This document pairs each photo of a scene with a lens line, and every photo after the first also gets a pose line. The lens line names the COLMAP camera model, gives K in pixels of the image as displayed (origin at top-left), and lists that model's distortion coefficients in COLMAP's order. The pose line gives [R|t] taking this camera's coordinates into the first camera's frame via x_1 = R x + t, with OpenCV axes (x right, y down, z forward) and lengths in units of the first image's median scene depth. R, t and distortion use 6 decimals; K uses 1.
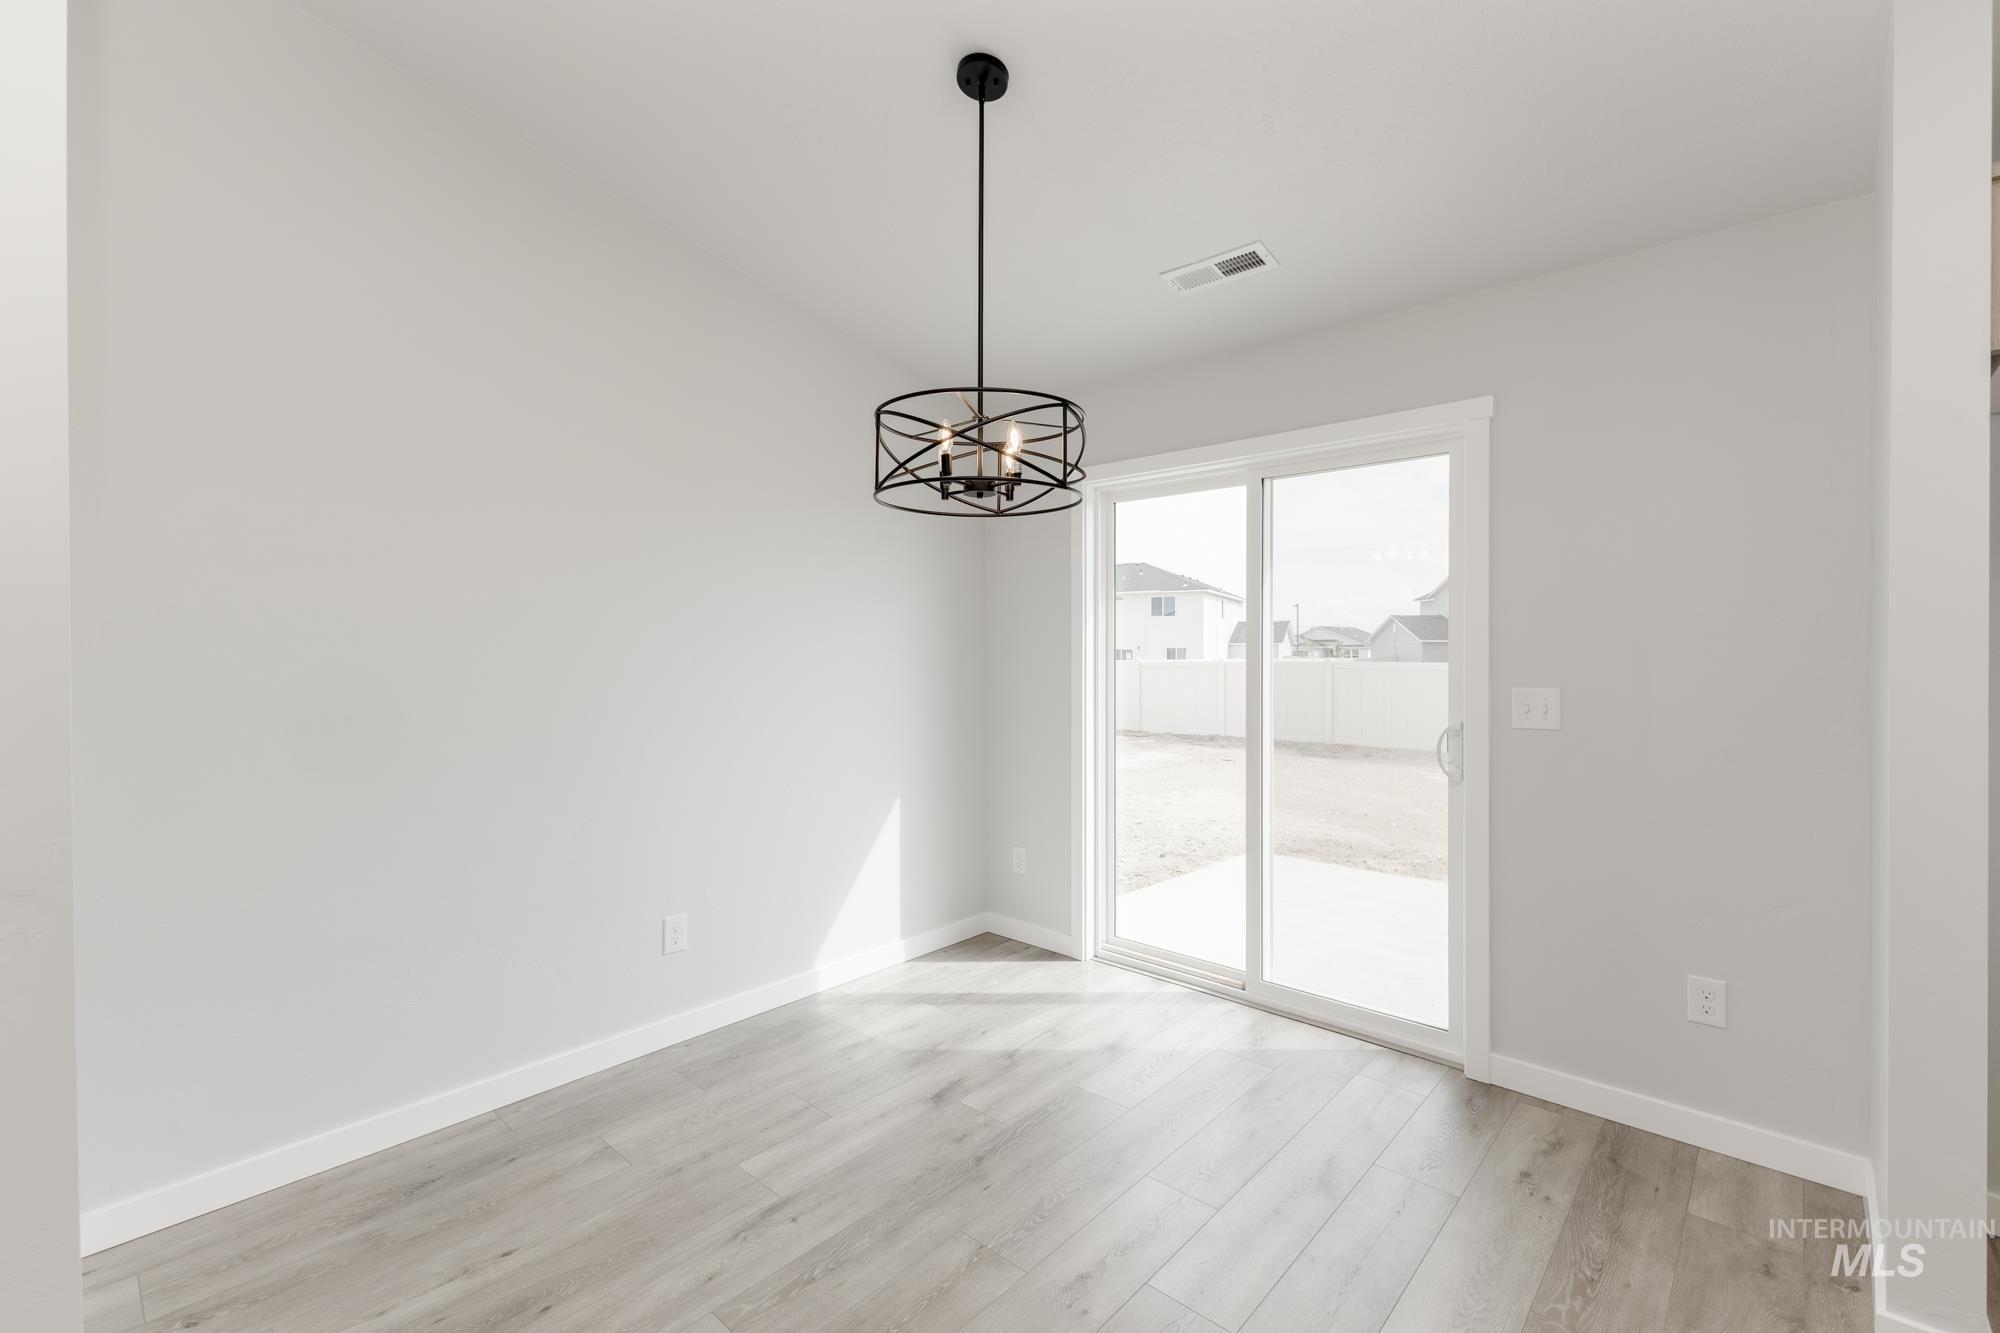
lens RADIAL K [[854.6, 0, 1002.8], [0, 854.6, 649.2], [0, 0, 1]] dist [0.000075, -0.000010]
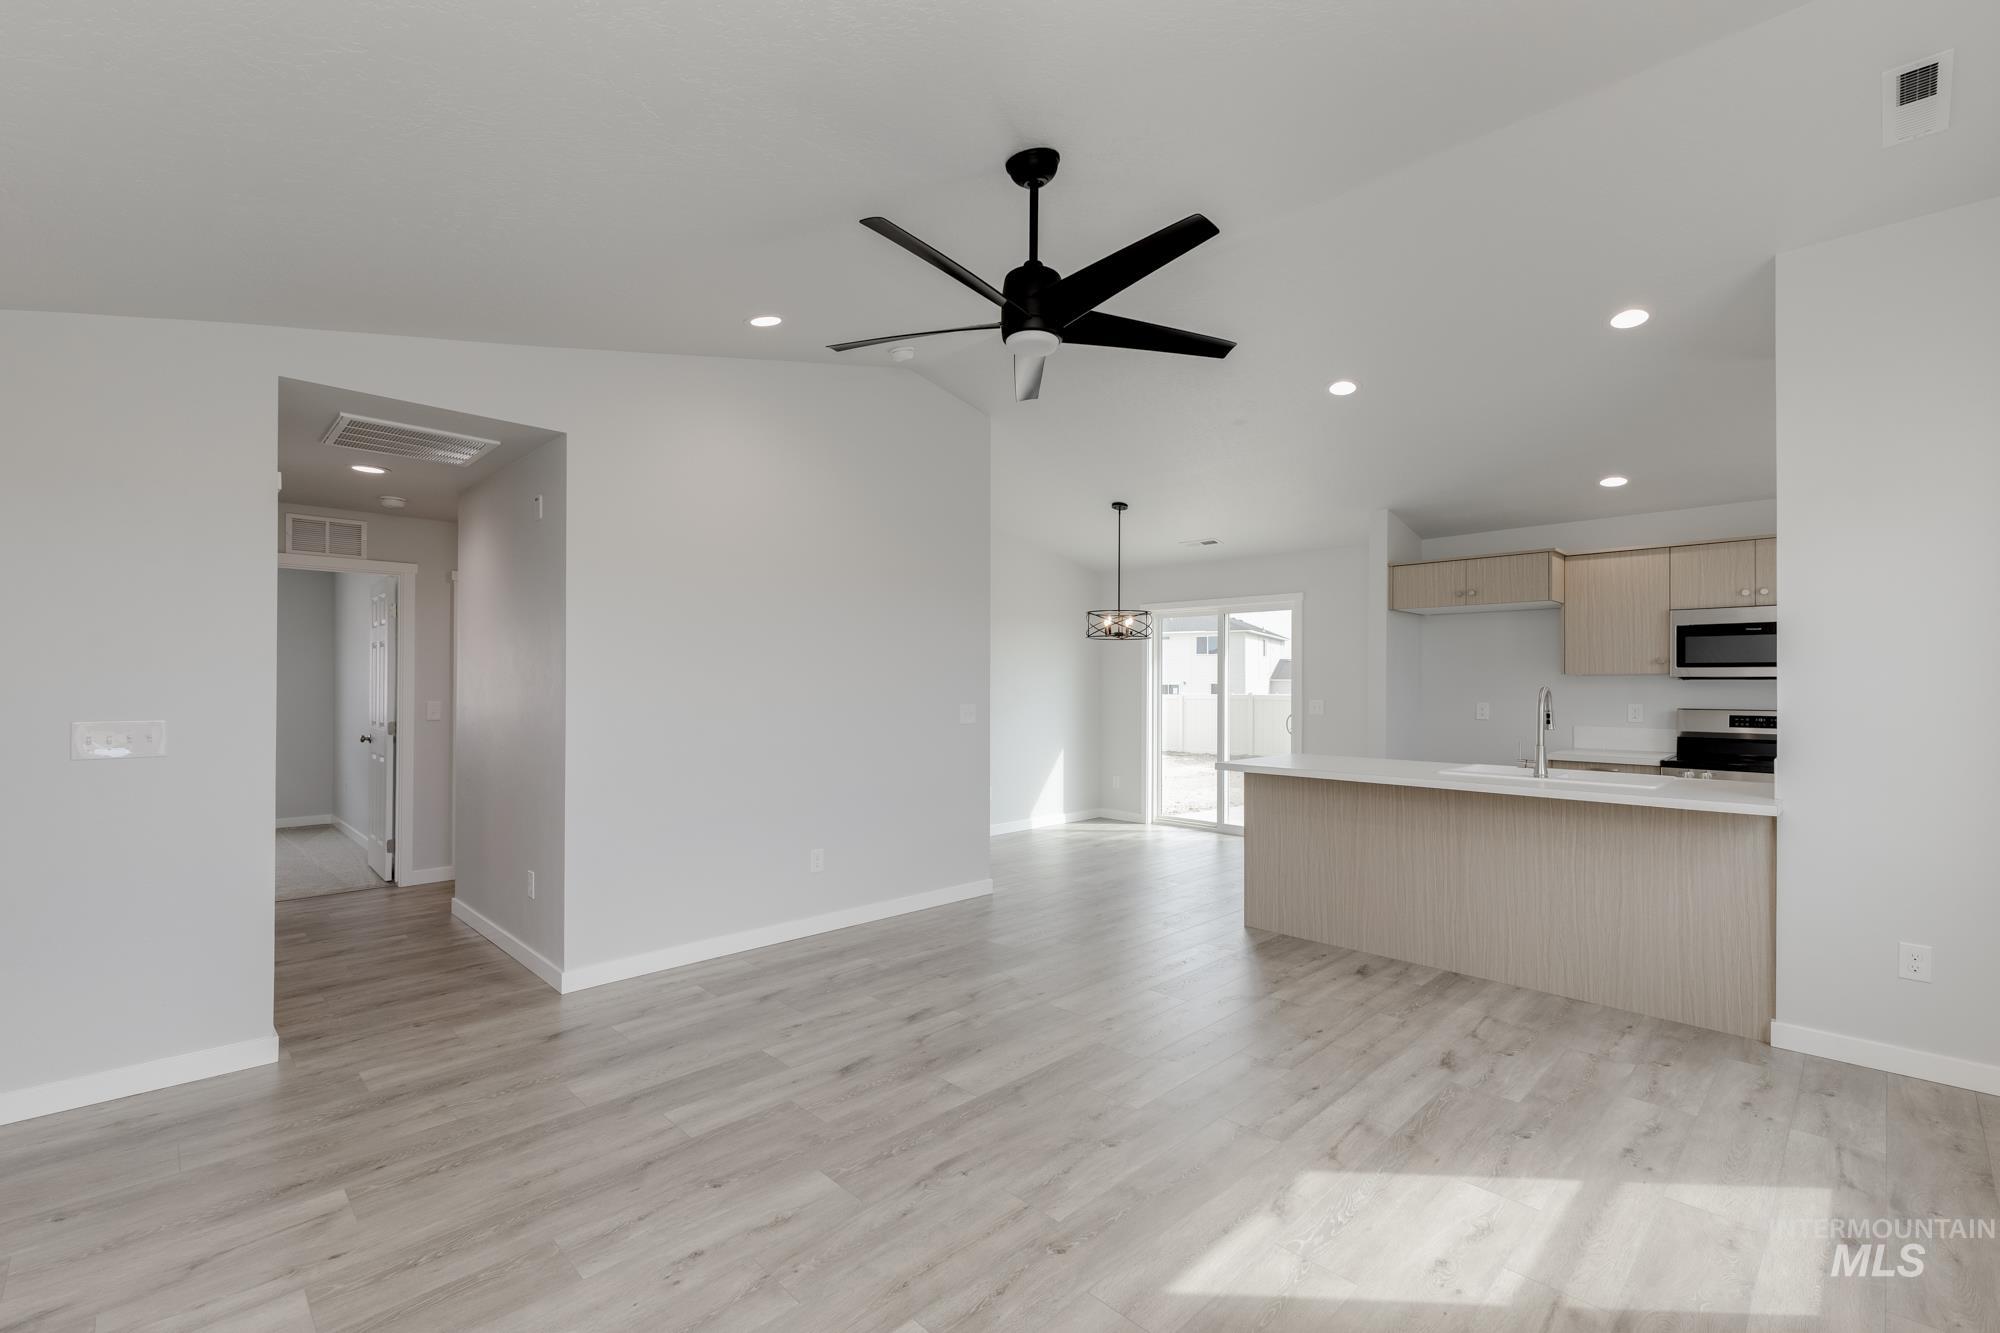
lens RADIAL K [[847.9, 0, 975.8], [0, 847.9, 688.4], [0, 0, 1]] dist [0.000420, -0.000112]
pose [[0.996289, 0.005711, -0.085883, -0.157265], [-0.005220, 0.999969, 0.005933, -0.001821], [0.085915, -0.005463, 0.996288, -1.218931]]
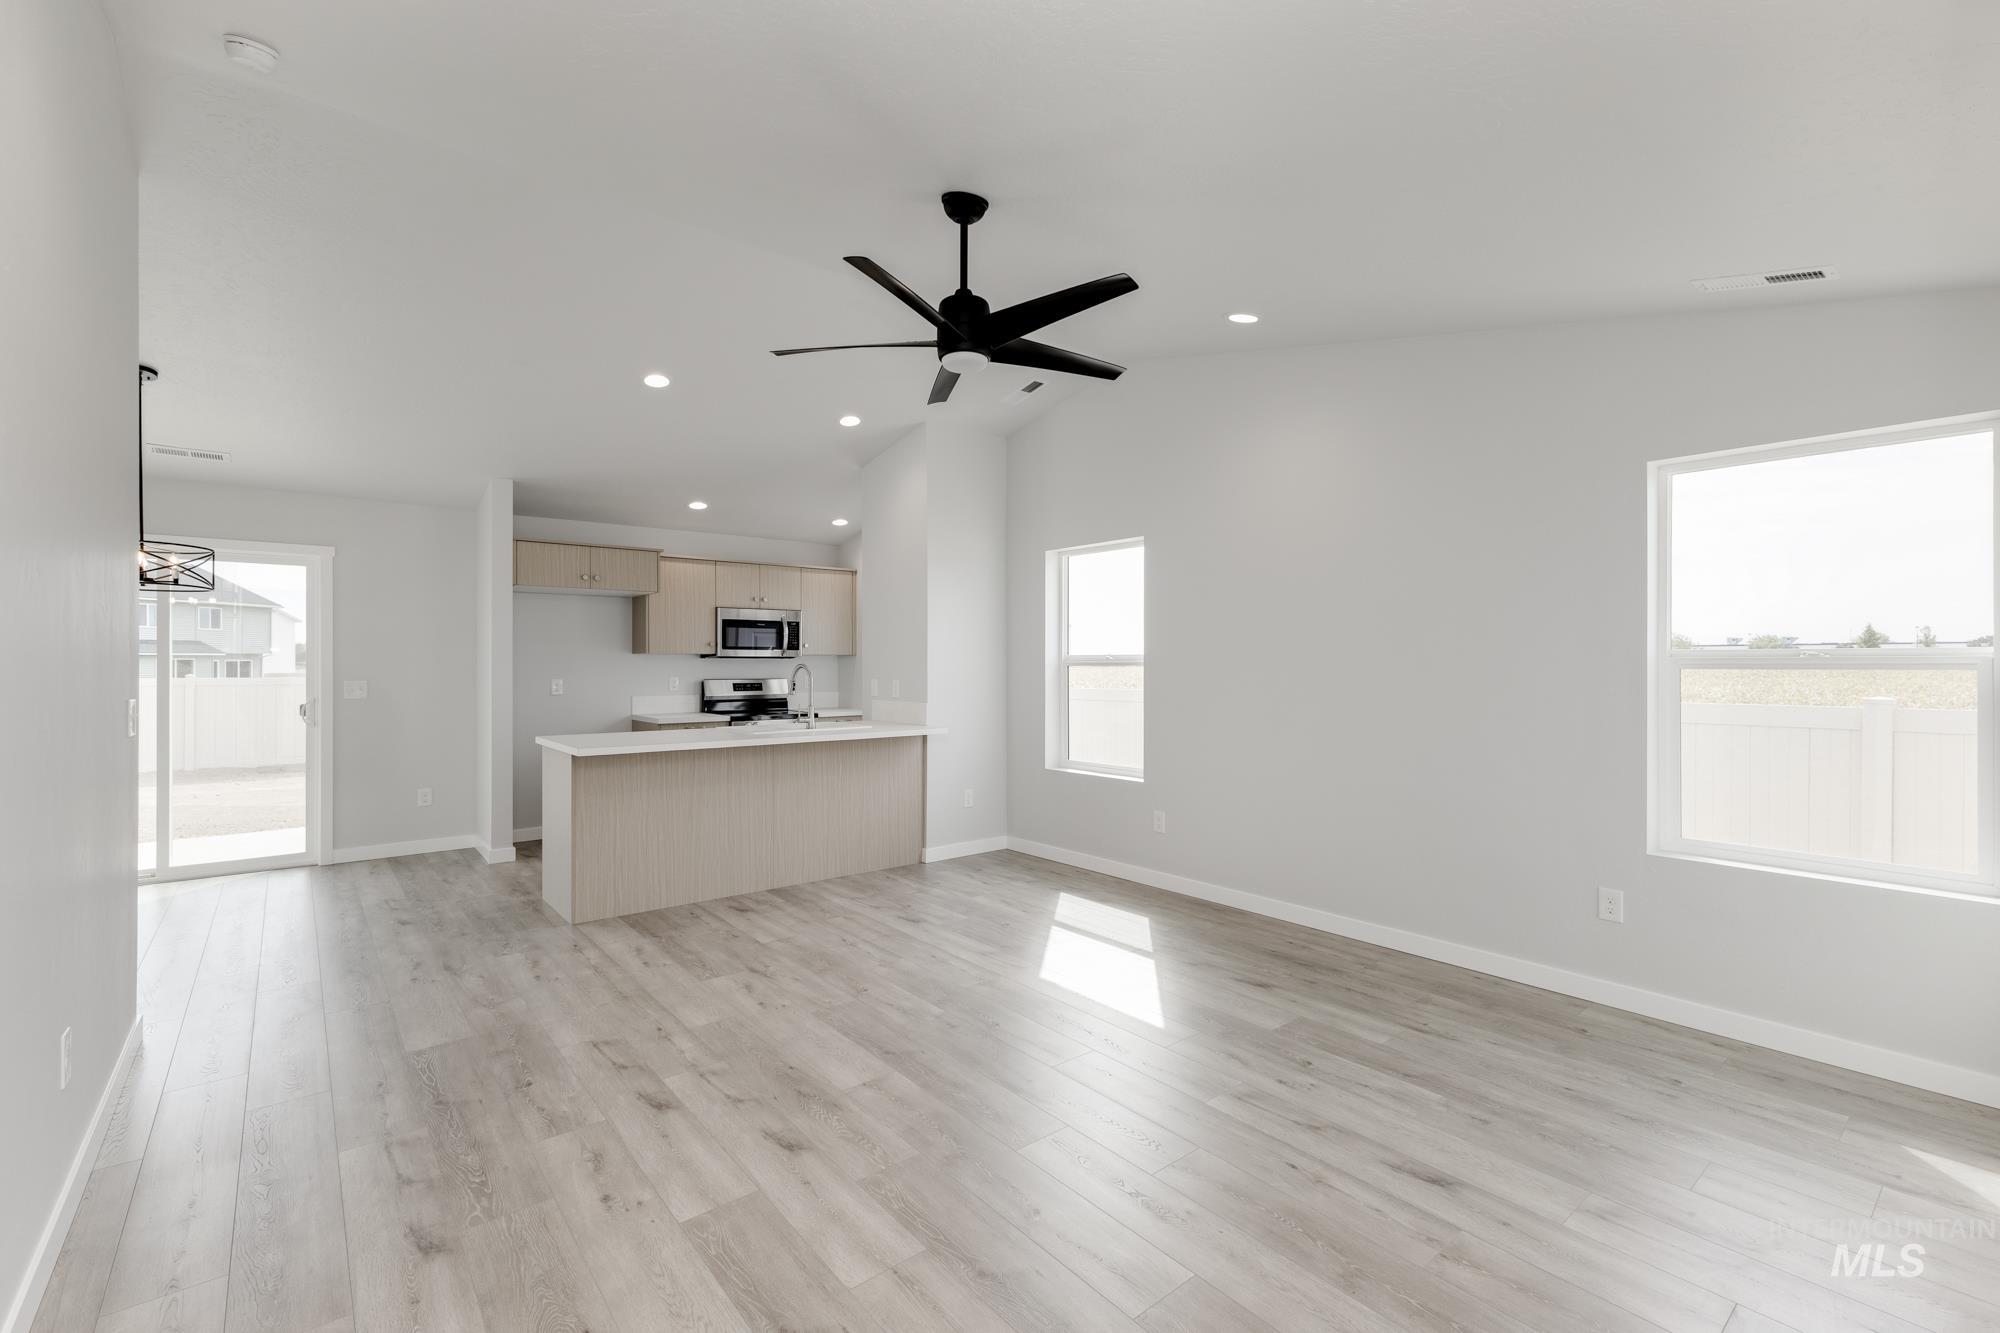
lens RADIAL K [[890.1, 0, 1000.0], [0, 890.1, 666.5], [0, 0, 1]] dist [0.000558, -0.000051]
pose [[0.157610, 0.000054, 0.987501, -0.959468], [-0.001517, 0.999999, 0.000187, 0.003163], [-0.987500, -0.001528, 0.157610, -0.705643]]
